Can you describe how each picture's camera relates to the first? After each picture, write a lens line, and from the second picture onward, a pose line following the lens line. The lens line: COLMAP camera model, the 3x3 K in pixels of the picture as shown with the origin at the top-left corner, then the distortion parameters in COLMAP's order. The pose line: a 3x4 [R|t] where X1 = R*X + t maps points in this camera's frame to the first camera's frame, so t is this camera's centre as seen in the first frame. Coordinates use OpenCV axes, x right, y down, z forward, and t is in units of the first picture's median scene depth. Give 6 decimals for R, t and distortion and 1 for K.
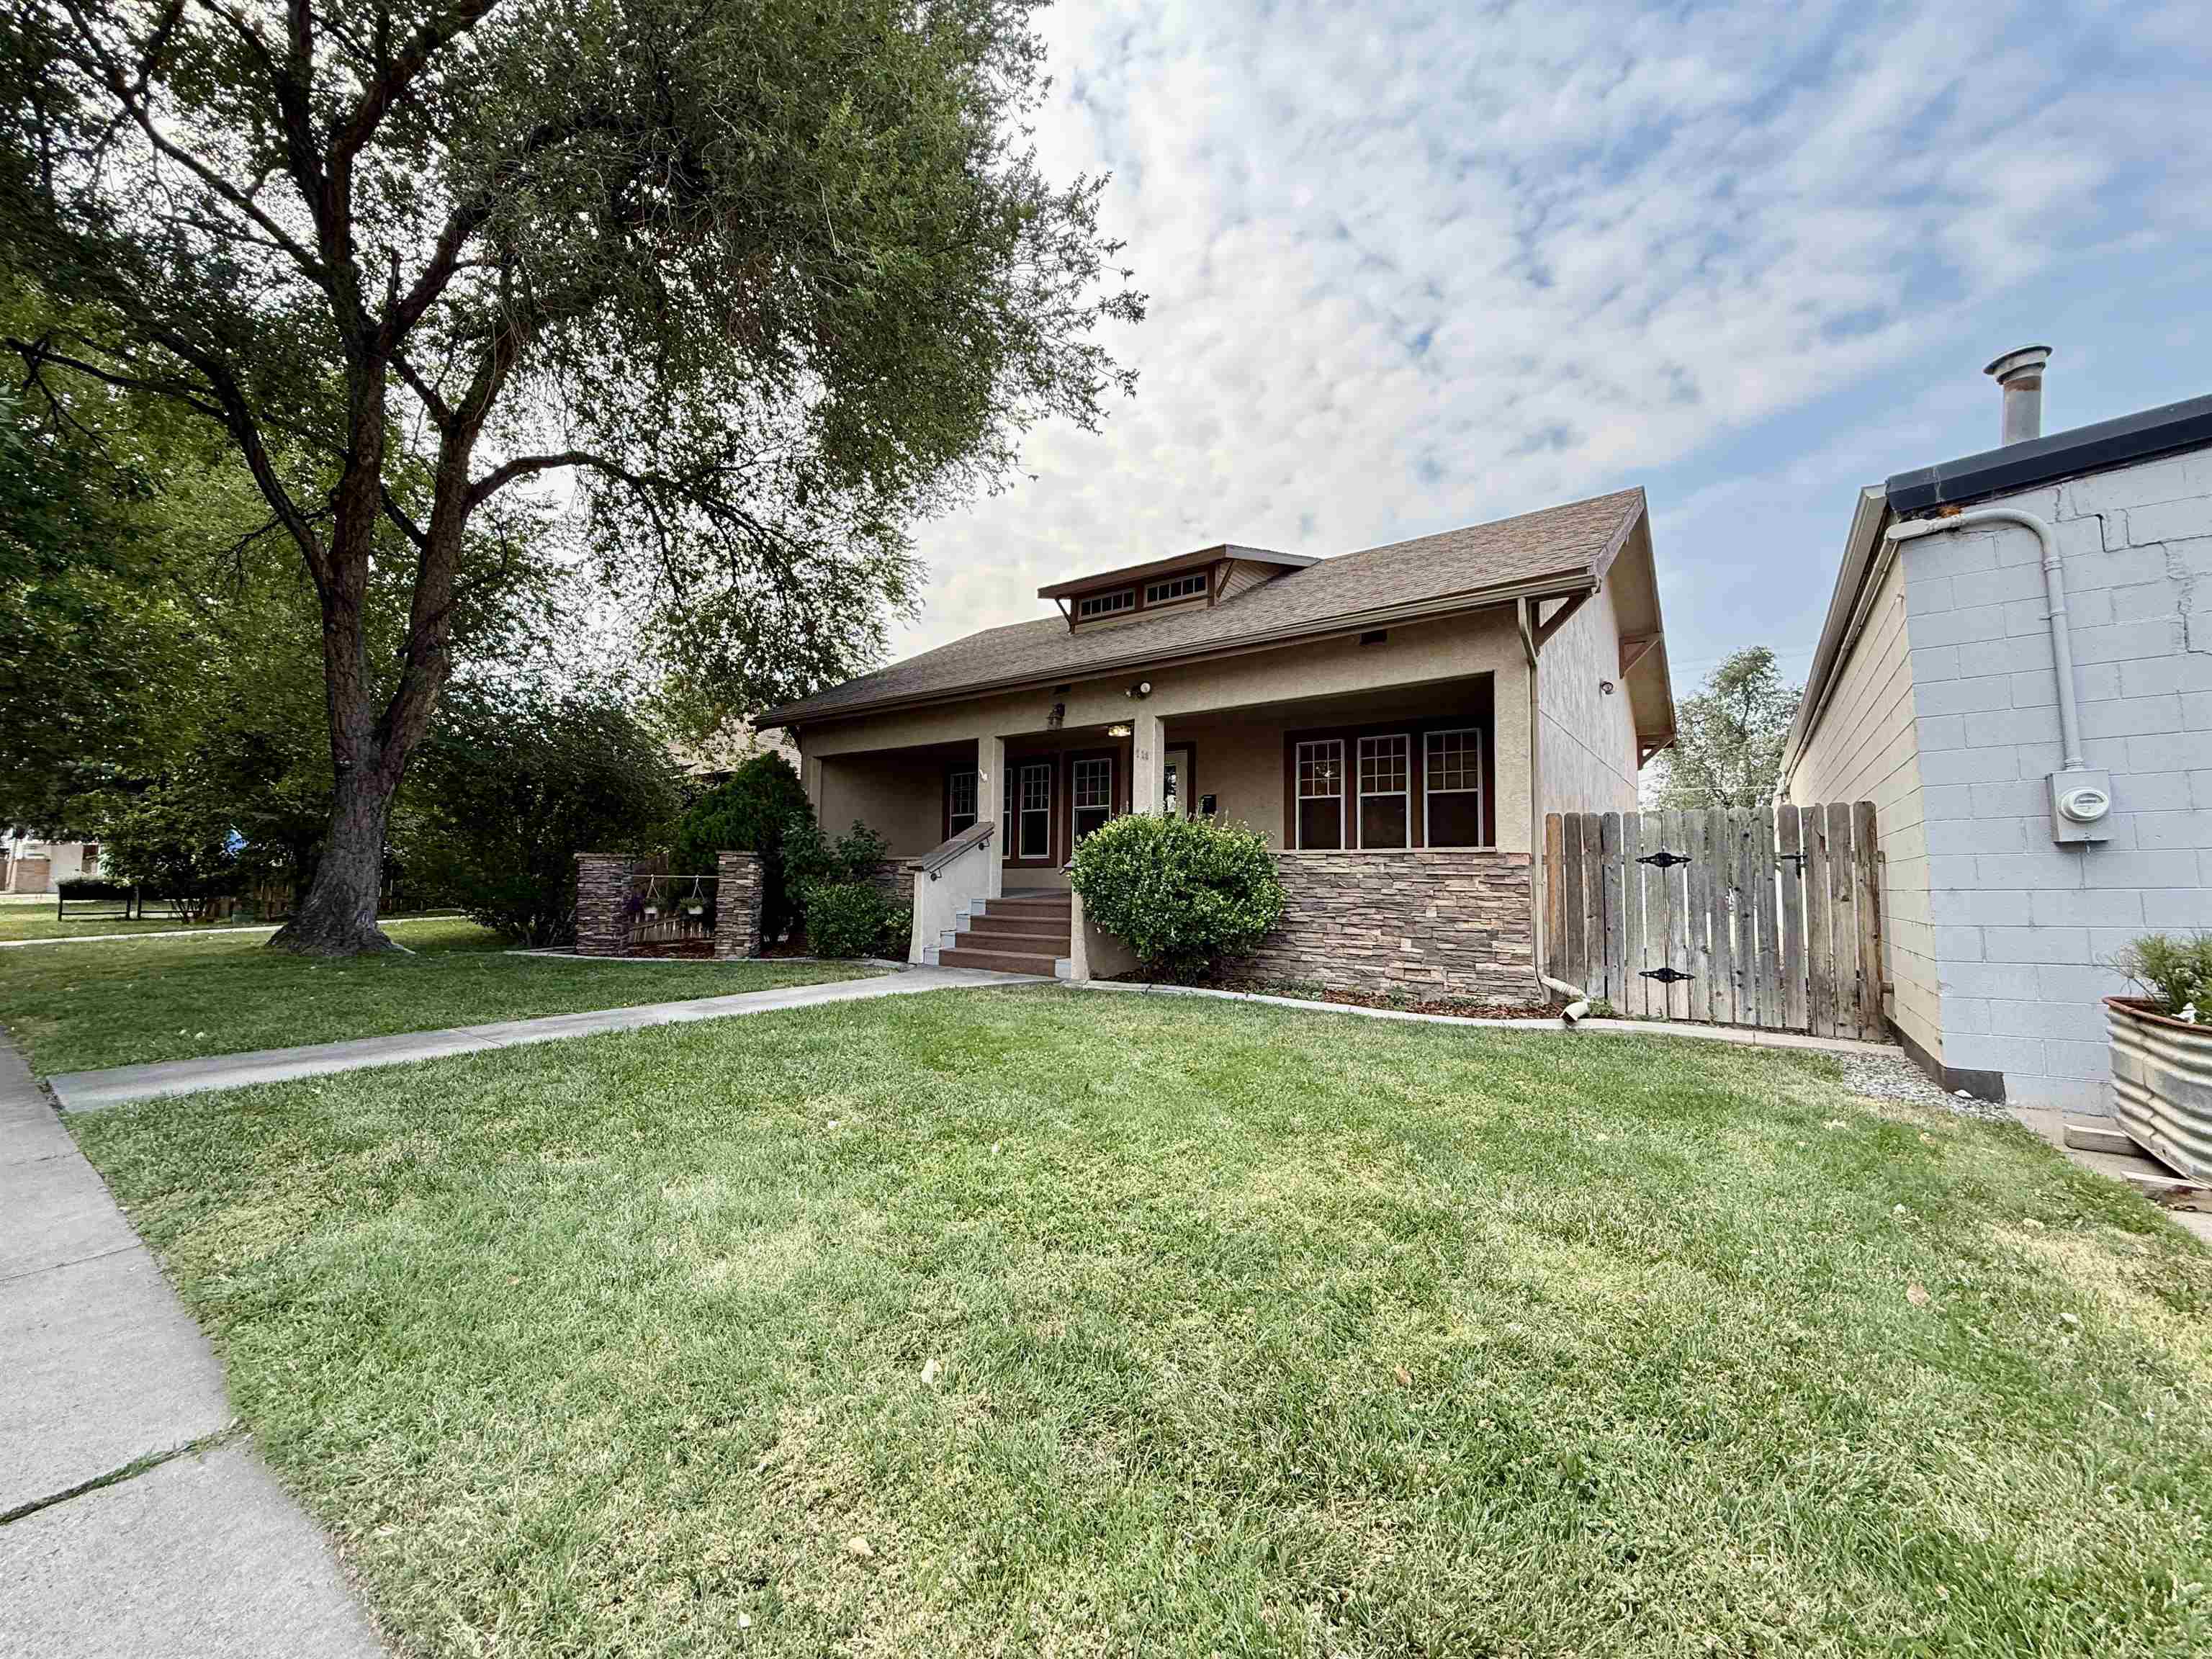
lens RADIAL K [[885.9, 0, 1120.7], [0, 885.9, 823.8], [0, 0, 1]] dist [0.001976, 0.000456]
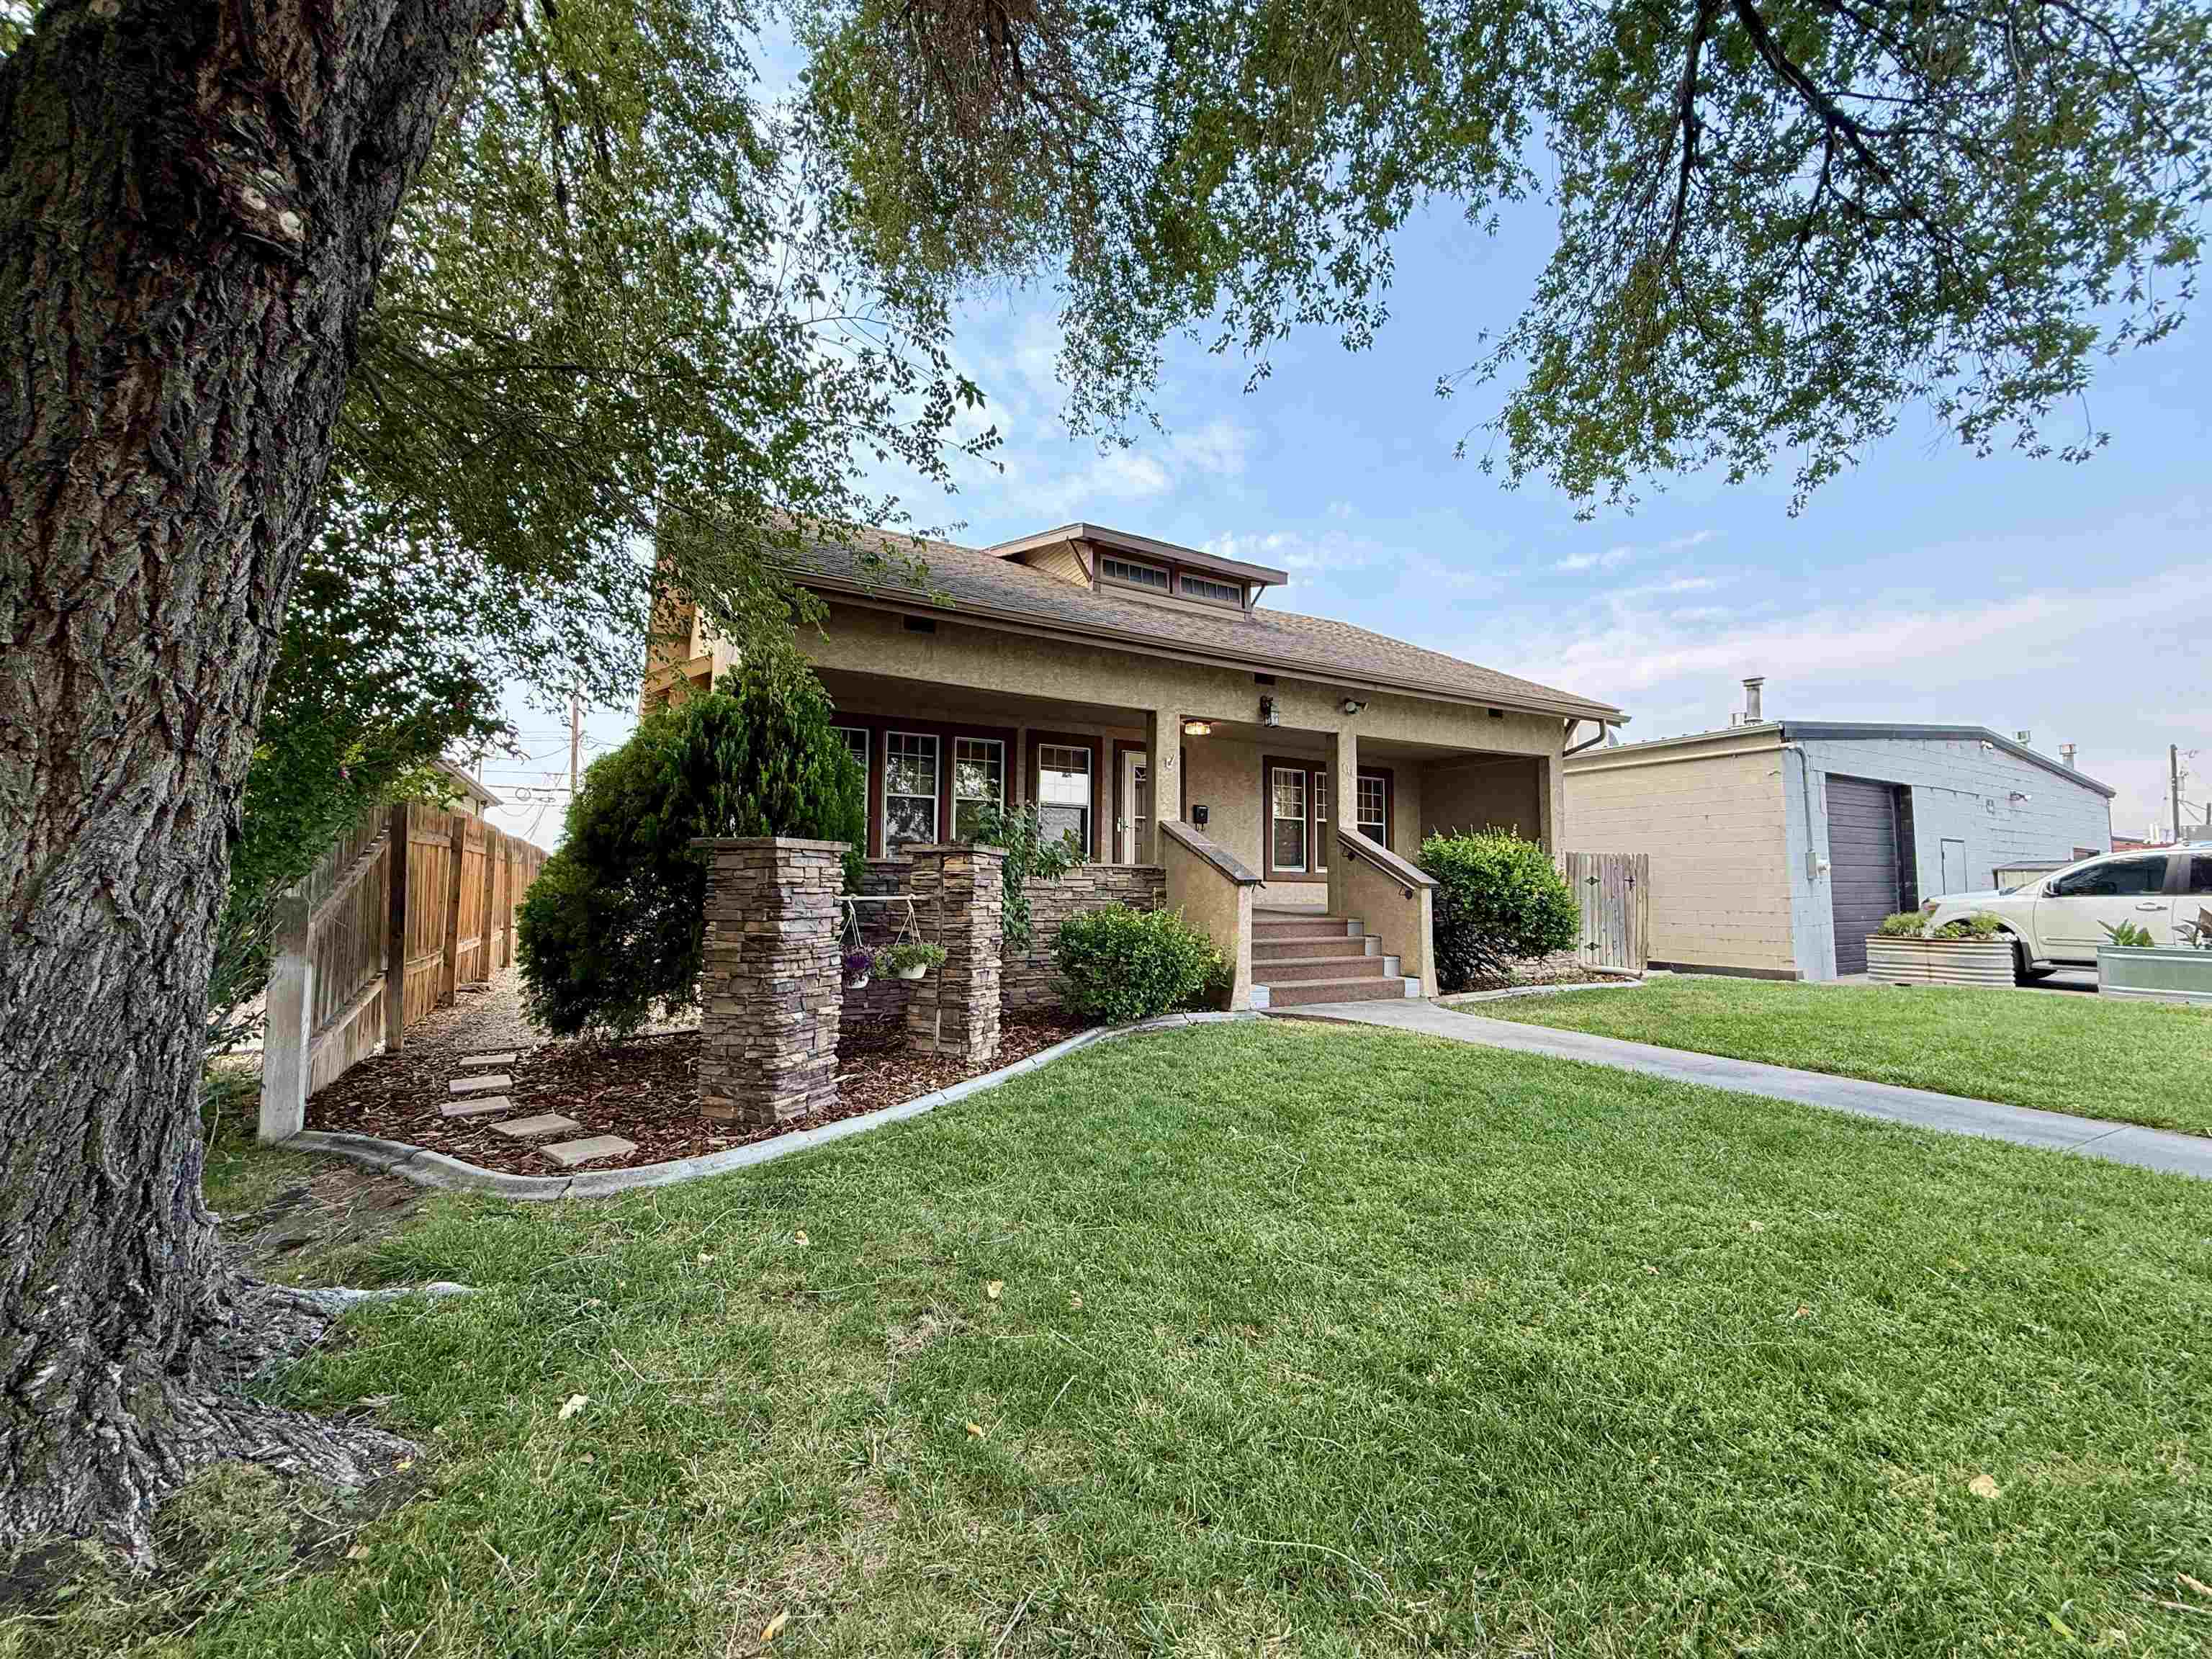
lens RADIAL K [[885.9, 0, 1094.7], [0, 885.9, 825.5], [0, 0, 1]] dist [0.001976, 0.000456]
pose [[0.417927, 0.052153, 0.906982, -1.206491], [-0.063159, 0.997603, -0.028261, 0.038049], [-0.906282, -0.045472, 0.420219, 0.999745]]
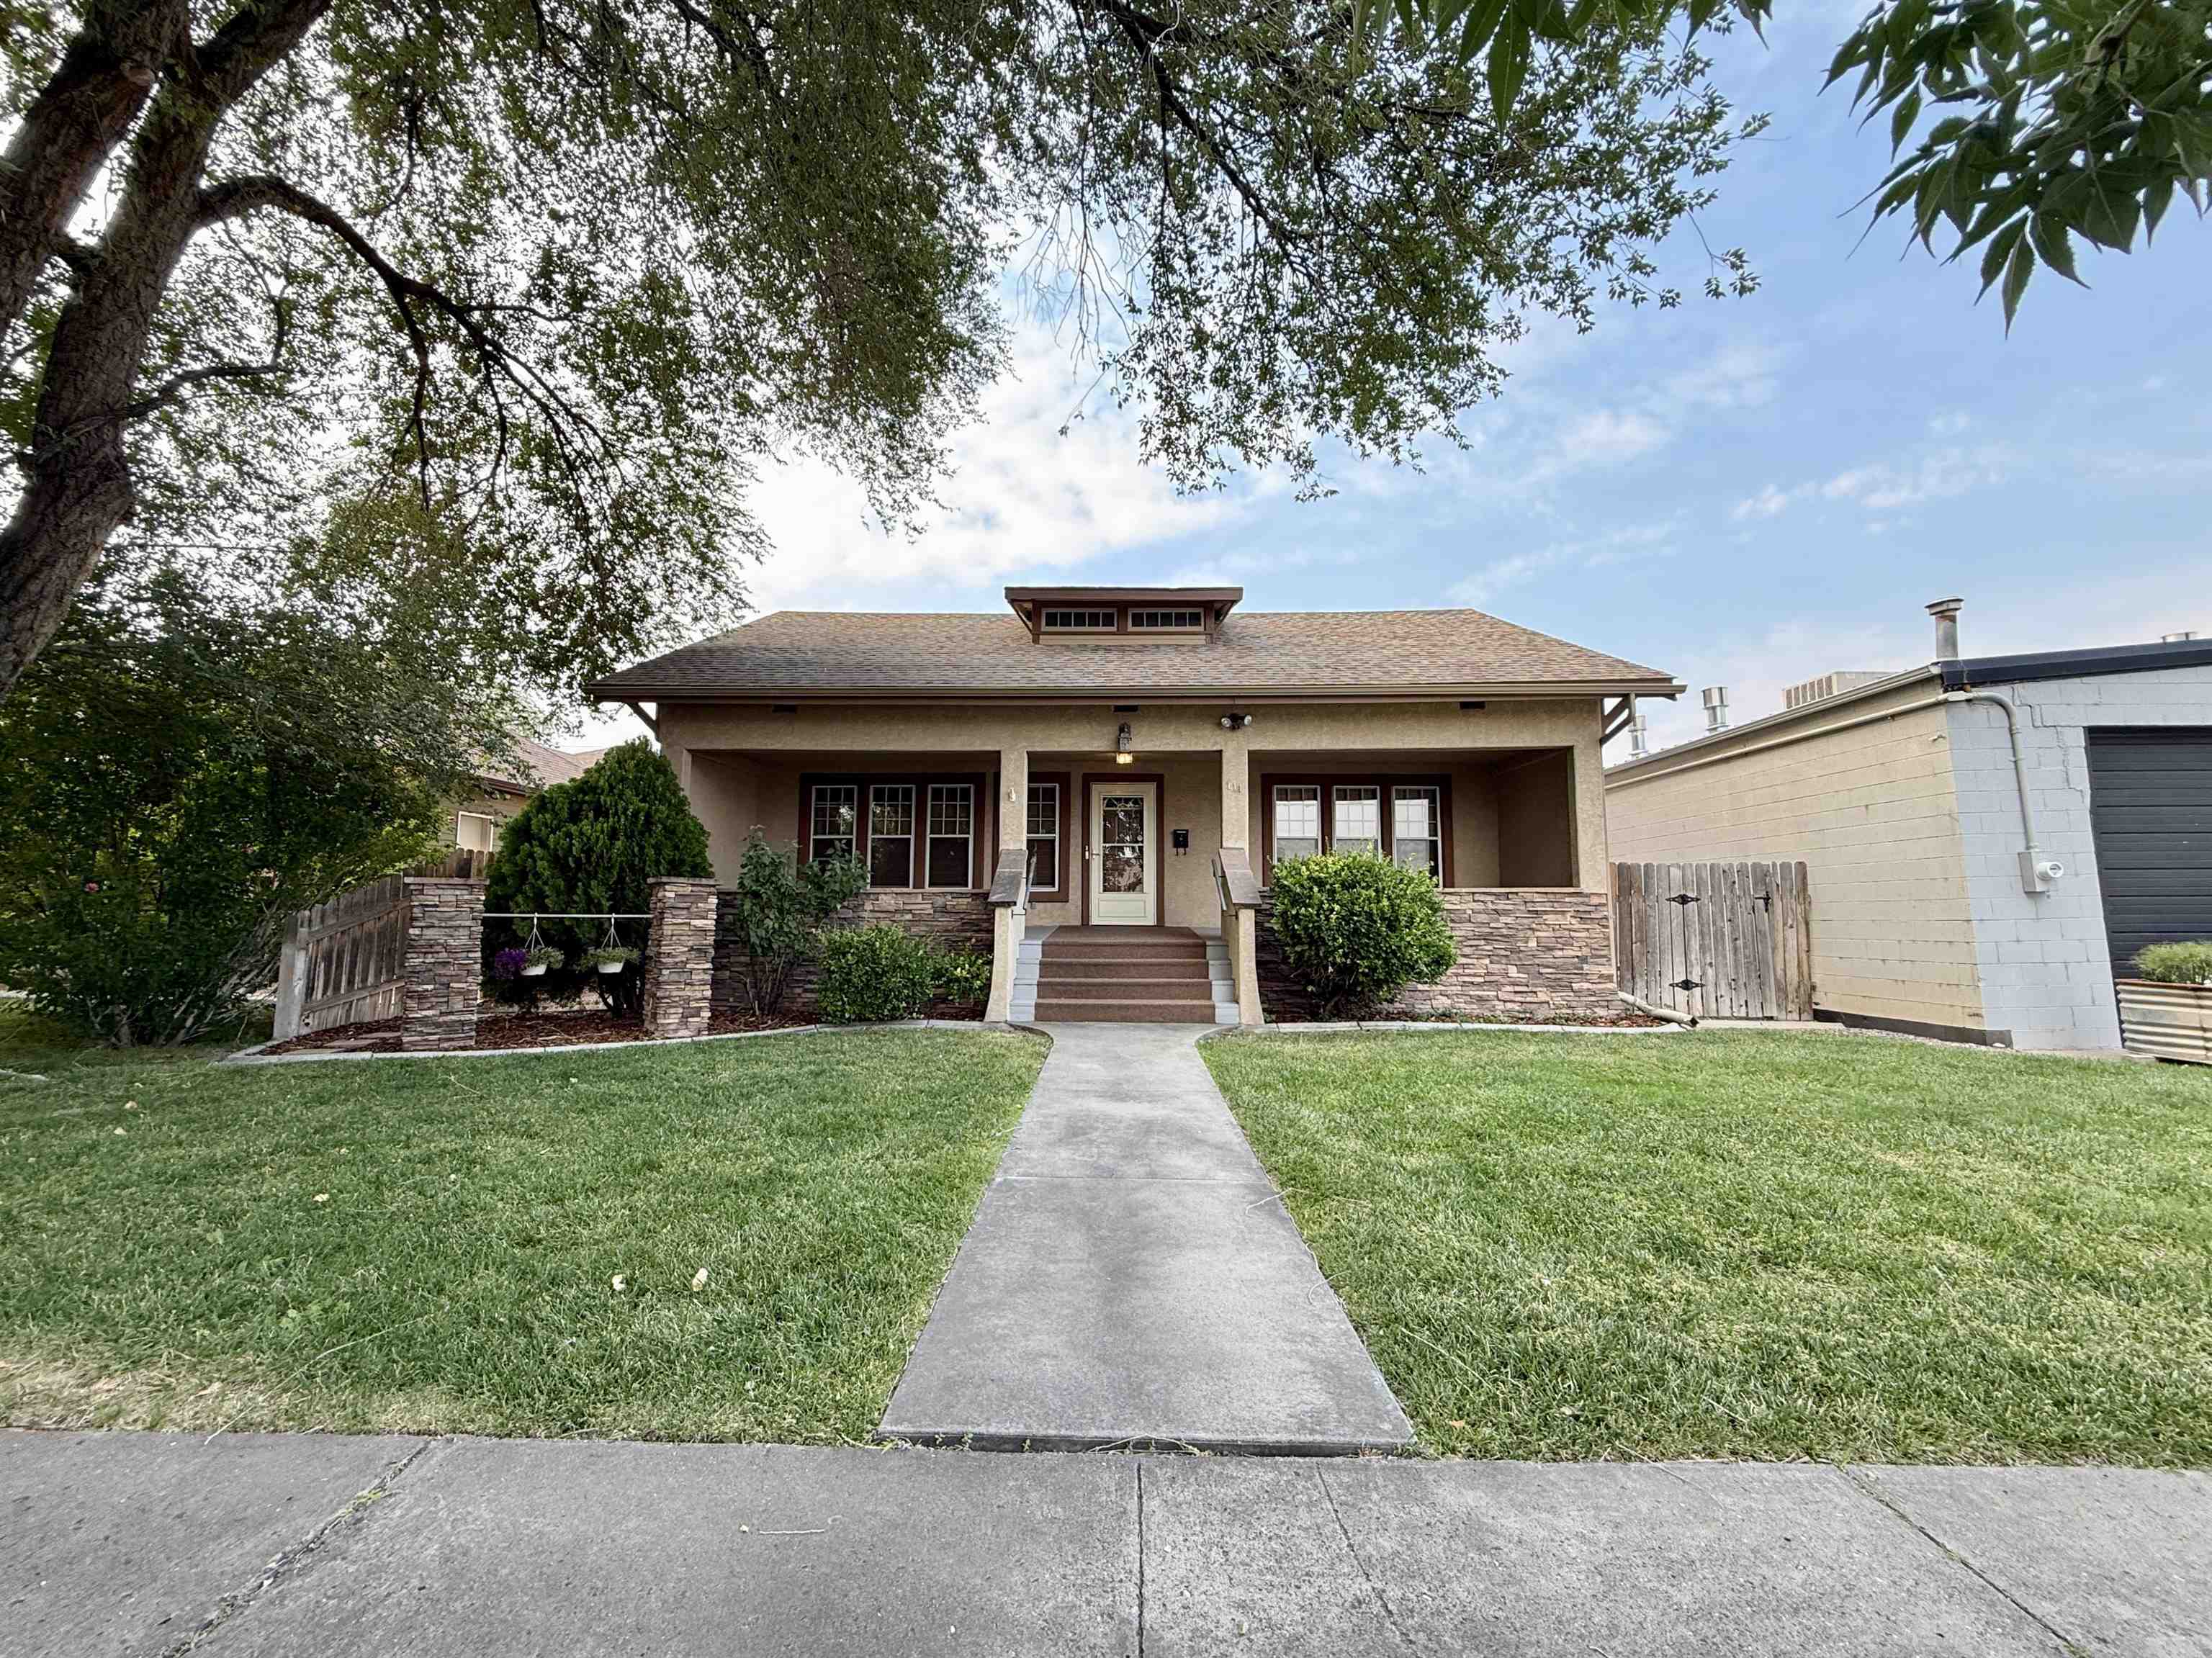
lens RADIAL K [[885.9, 0, 1107.5], [0, 885.9, 830.2], [0, 0, 1]] dist [0.001976, 0.000456]
pose [[0.818814, 0.050314, 0.571850, -0.766829], [-0.031050, 0.998575, -0.043400, 0.018214], [-0.573219, 0.017781, 0.819209, 0.337378]]
